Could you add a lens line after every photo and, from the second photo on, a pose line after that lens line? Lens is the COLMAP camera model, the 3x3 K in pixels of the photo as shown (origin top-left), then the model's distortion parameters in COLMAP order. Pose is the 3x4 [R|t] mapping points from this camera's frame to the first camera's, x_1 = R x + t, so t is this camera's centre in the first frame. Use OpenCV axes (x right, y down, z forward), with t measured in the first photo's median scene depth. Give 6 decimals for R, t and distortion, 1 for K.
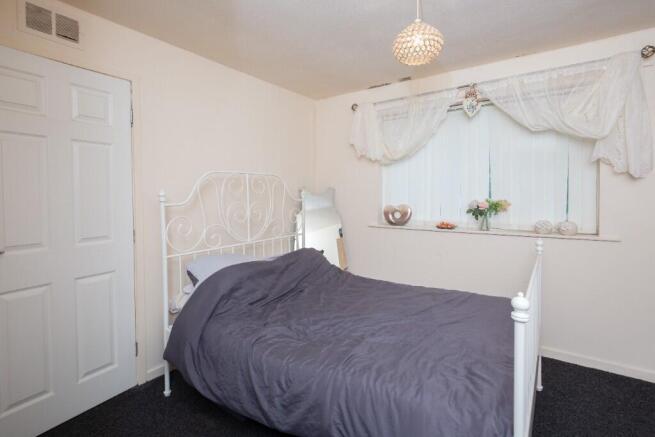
lens RADIAL K [[325.0, 0, 327.7], [0, 325.0, 211.1], [0, 0, 1]] dist [0.025500, -0.010953]
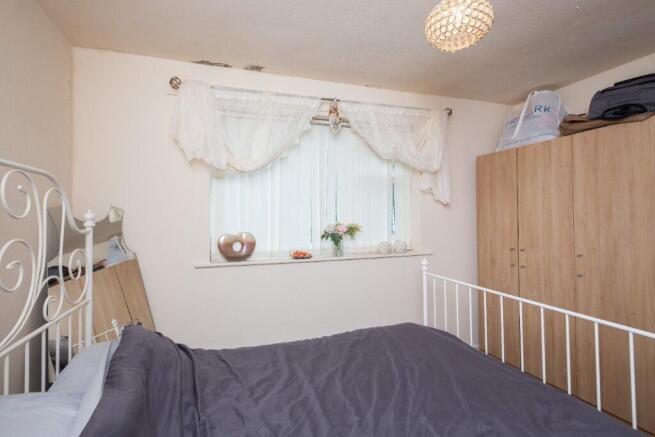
lens RADIAL K [[325.0, 0, 327.7], [0, 325.0, 211.1], [0, 0, 1]] dist [0.025500, -0.010953]
pose [[0.592879, 0.007941, 0.805253, -0.290925], [0.047581, 0.997859, -0.044873, -0.029244], [-0.803885, 0.064919, 0.591231, 0.456644]]
